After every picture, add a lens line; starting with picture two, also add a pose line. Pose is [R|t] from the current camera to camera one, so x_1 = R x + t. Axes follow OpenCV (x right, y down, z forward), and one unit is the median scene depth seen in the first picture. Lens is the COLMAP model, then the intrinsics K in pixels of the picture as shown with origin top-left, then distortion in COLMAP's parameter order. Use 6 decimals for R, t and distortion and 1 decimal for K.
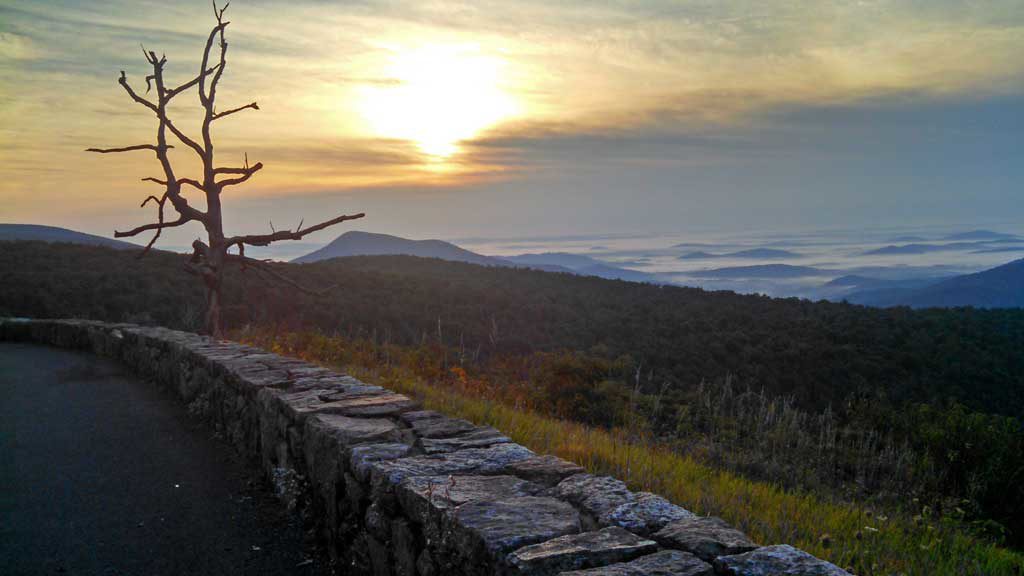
lens RADIAL K [[1034.6, 0, 526.6], [0, 1034.6, 286.4], [0, 0, 1]] dist [0.001370, -0.020982]
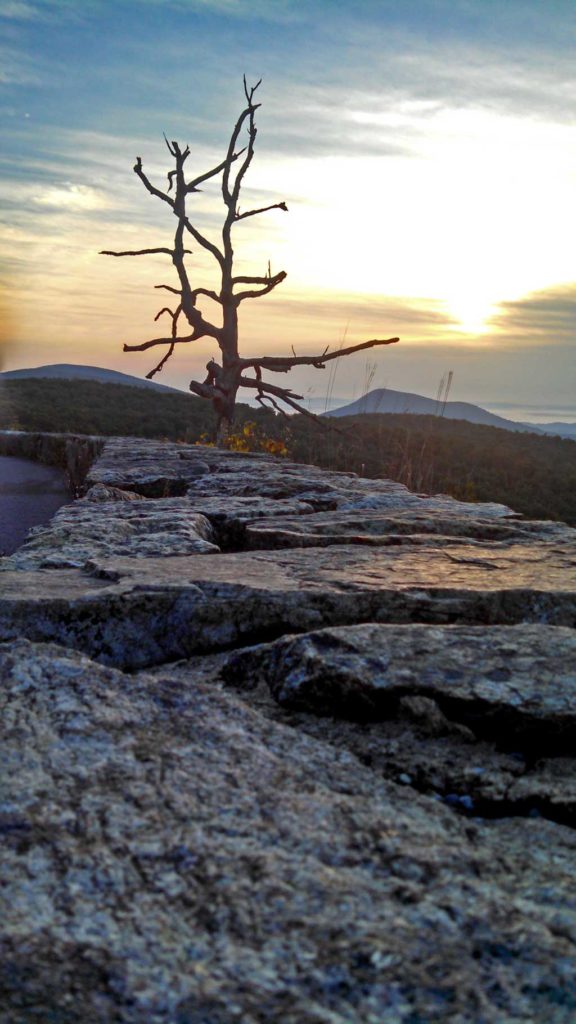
lens RADIAL K [[1034.6, 0, 288.0], [0, 1034.6, 512.0], [0, 0, 1]] dist [0.001370, -0.020982]
pose [[0.965878, 0.086049, -0.244287, -0.025925], [-0.070342, 0.994898, 0.072323, 0.016941], [0.249264, -0.052672, 0.967002, 0.153103]]
